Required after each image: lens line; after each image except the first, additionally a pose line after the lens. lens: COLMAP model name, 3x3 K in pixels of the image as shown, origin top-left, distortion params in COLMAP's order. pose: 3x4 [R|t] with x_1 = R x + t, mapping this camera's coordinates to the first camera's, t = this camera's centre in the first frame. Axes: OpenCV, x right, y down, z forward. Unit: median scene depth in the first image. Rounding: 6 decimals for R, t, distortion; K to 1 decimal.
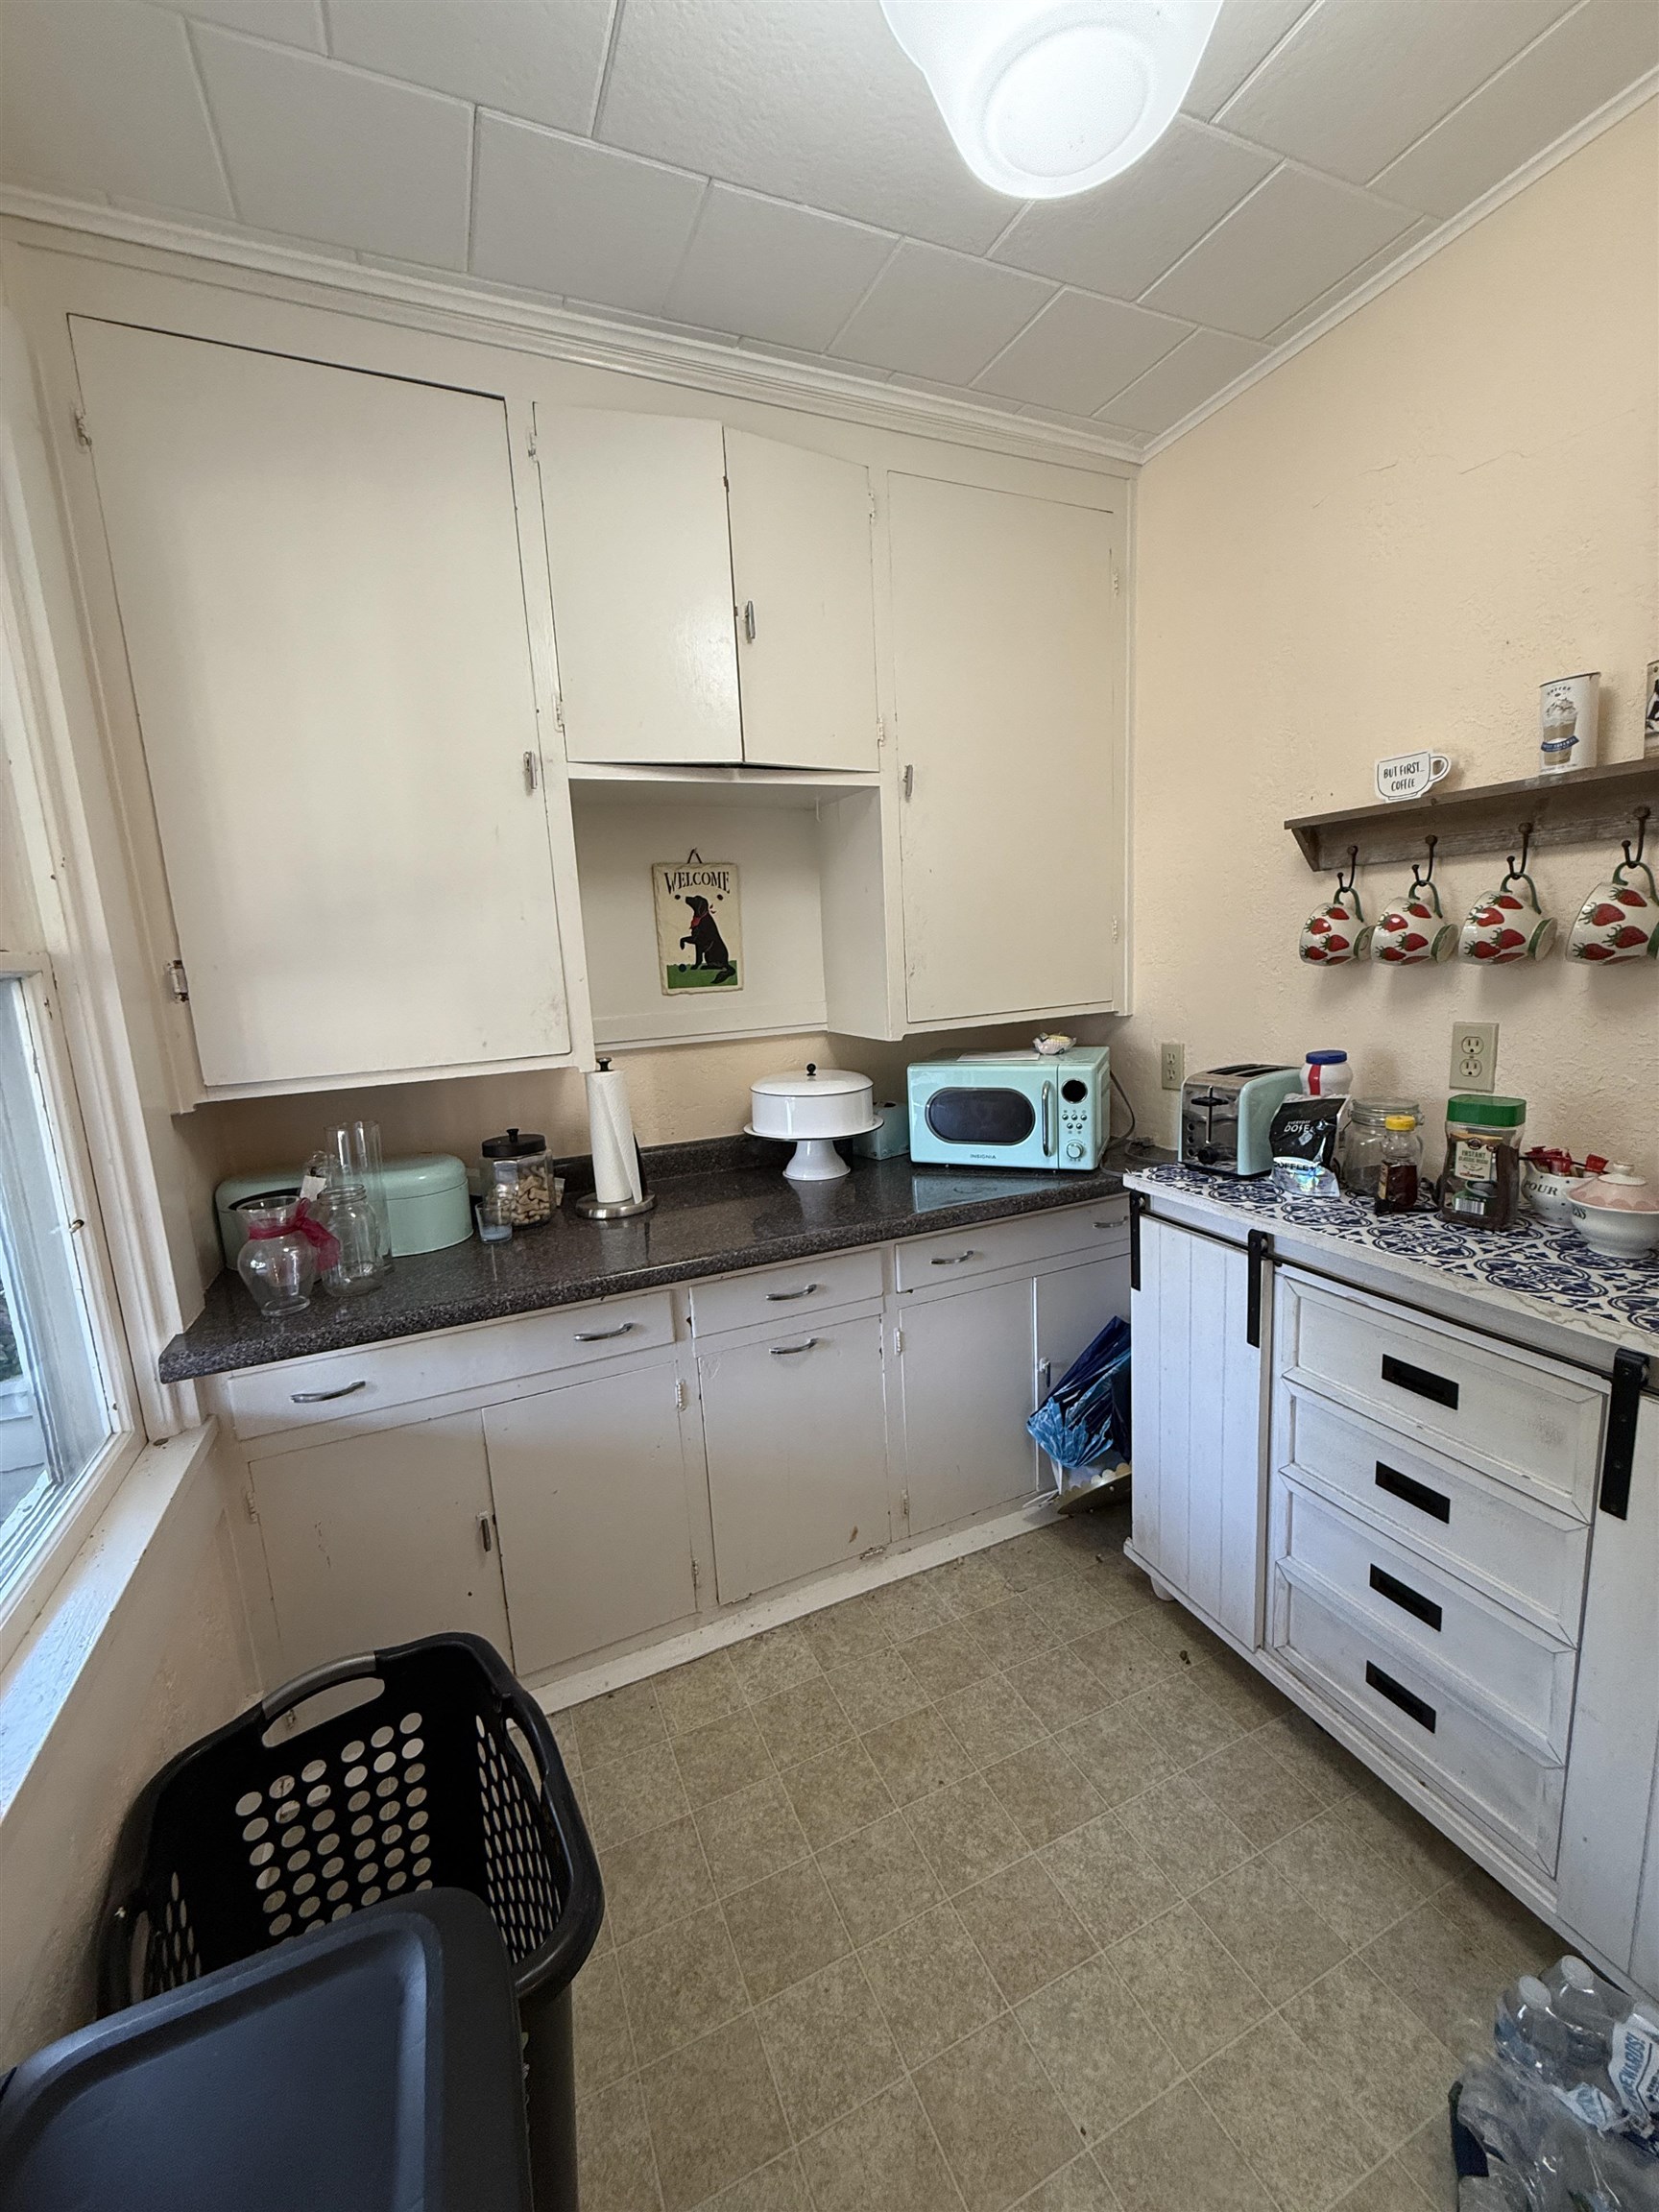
lens RADIAL K [[878.7, 0, 831.9], [0, 878.7, 1091.0], [0, 0, 1]] dist [0.001002, -0.000216]
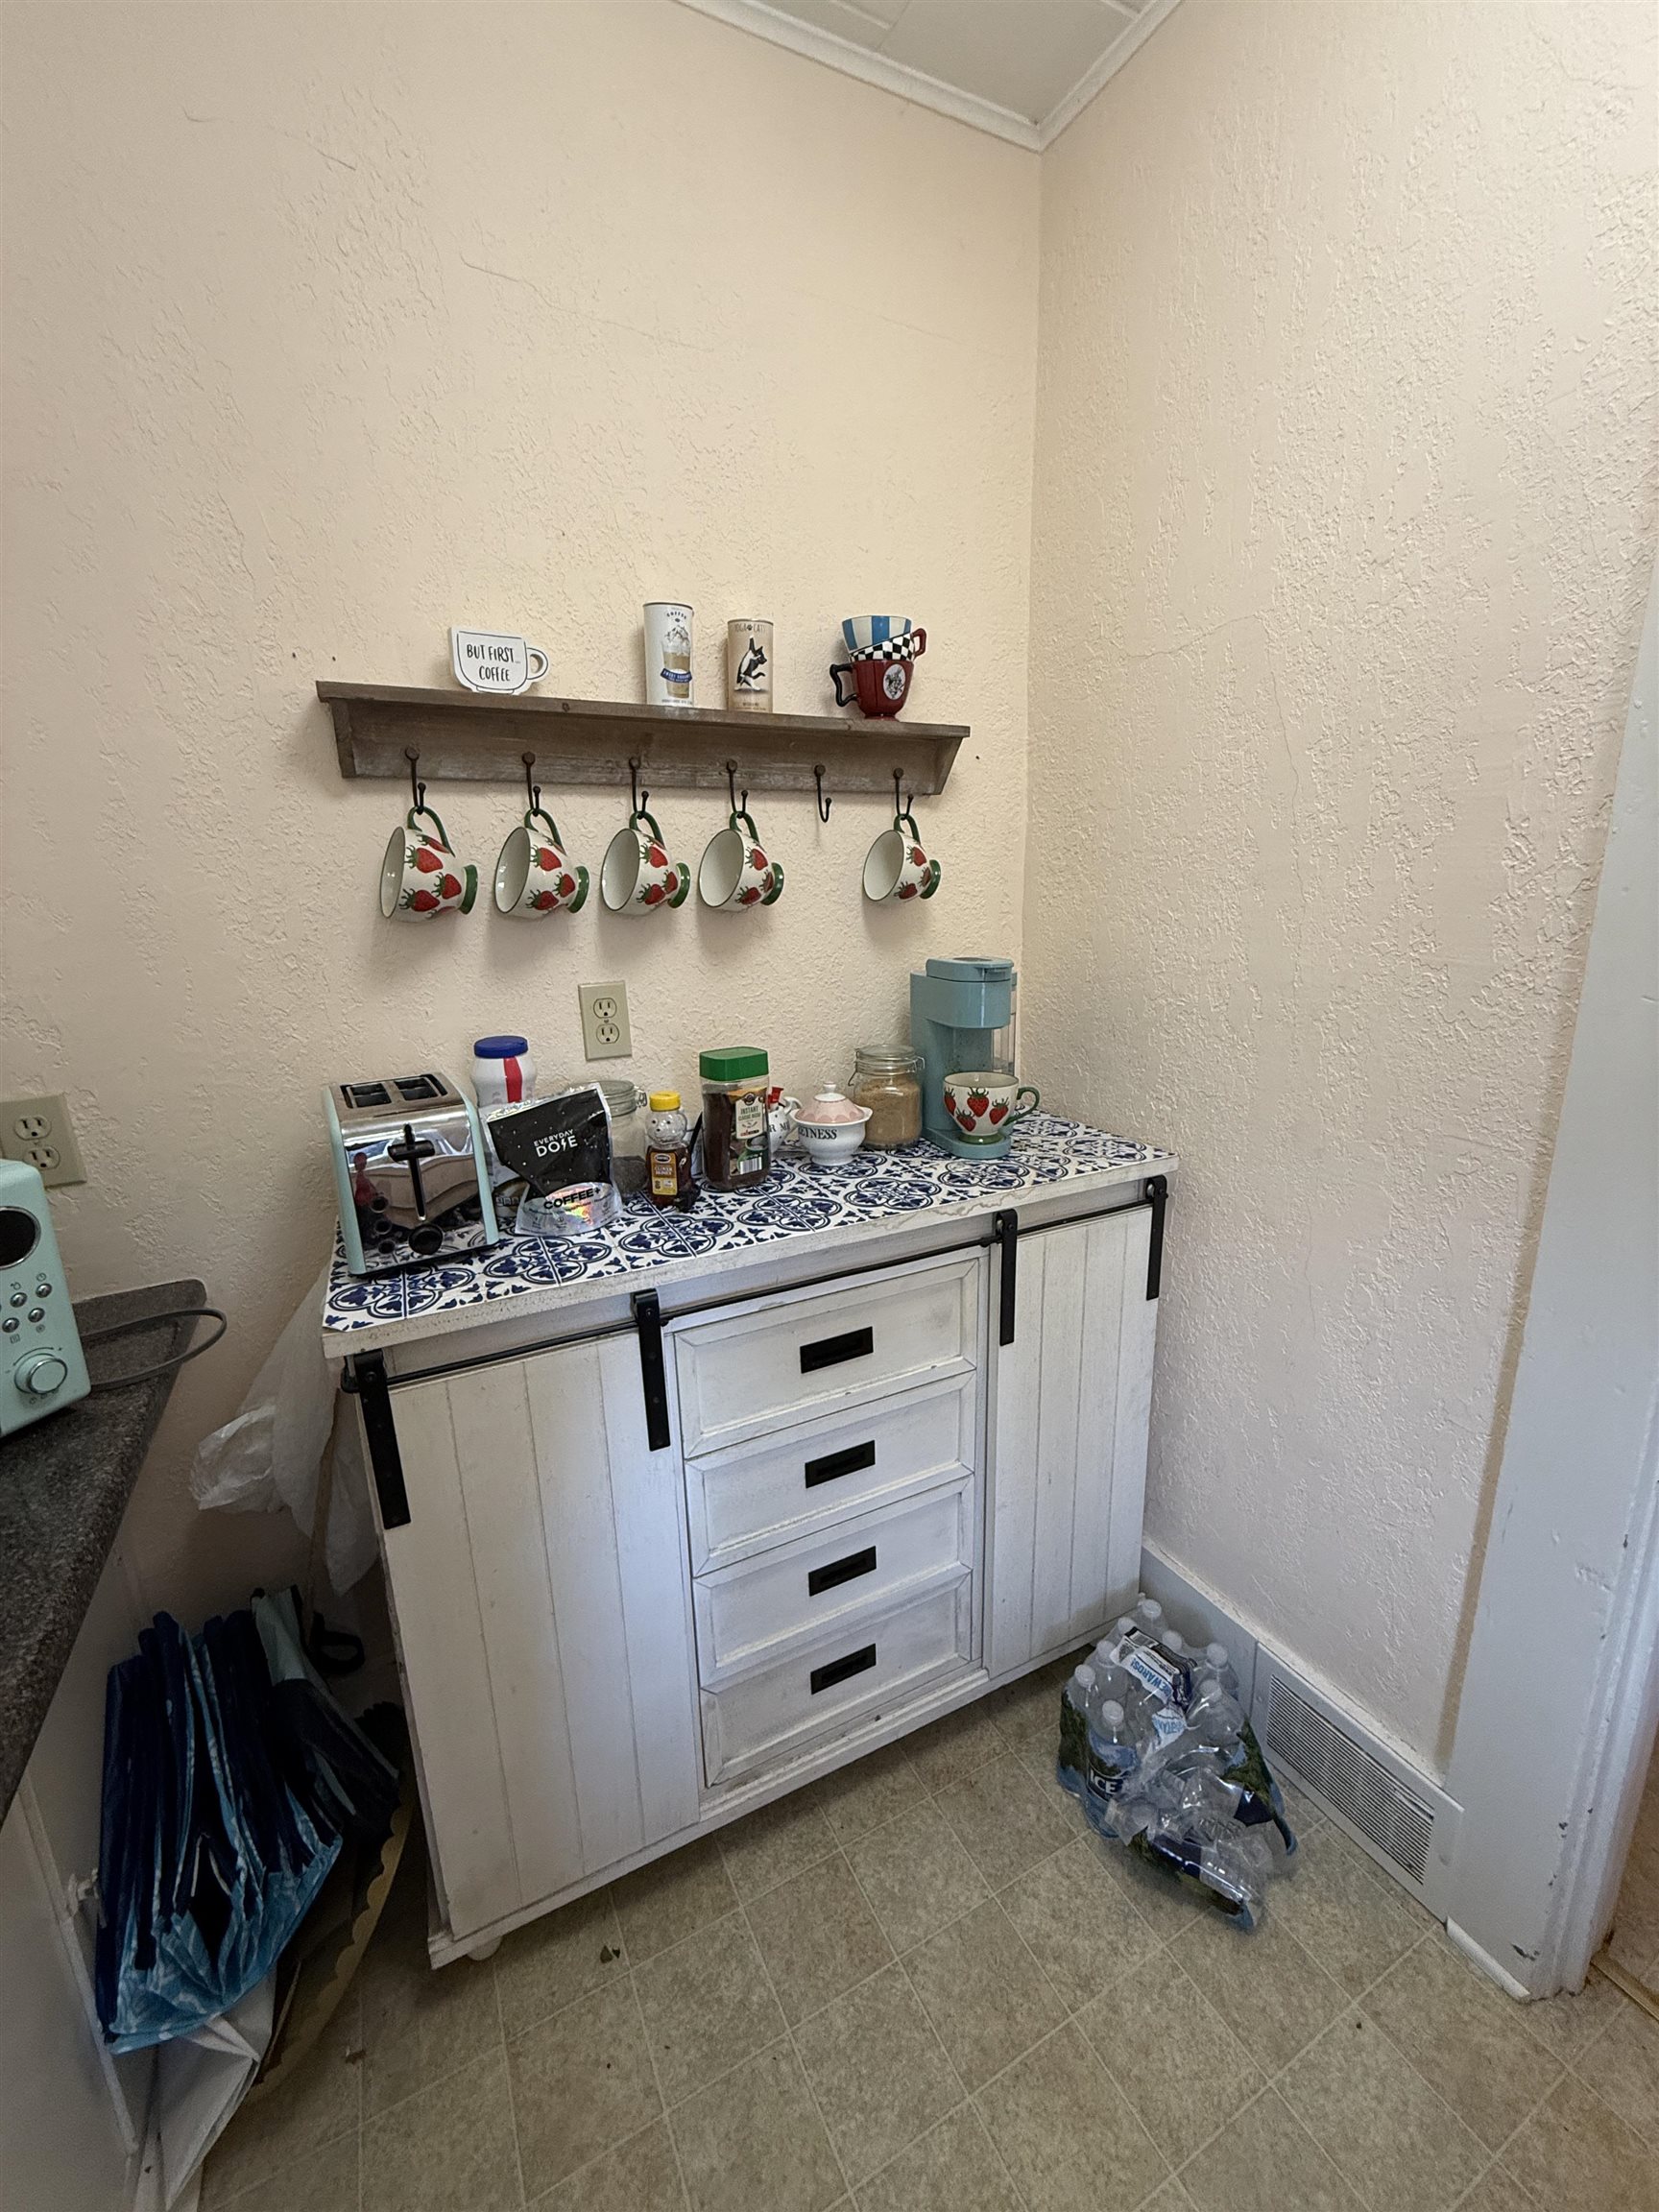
lens RADIAL K [[878.7, 0, 823.6], [0, 878.7, 1103.3], [0, 0, 1]] dist [0.001002, -0.000216]
pose [[-0.053670, -0.177456, 0.982664, -0.187832], [0.190267, 0.964236, 0.184520, -0.090360], [-0.980264, 0.196871, -0.017987, 0.910534]]
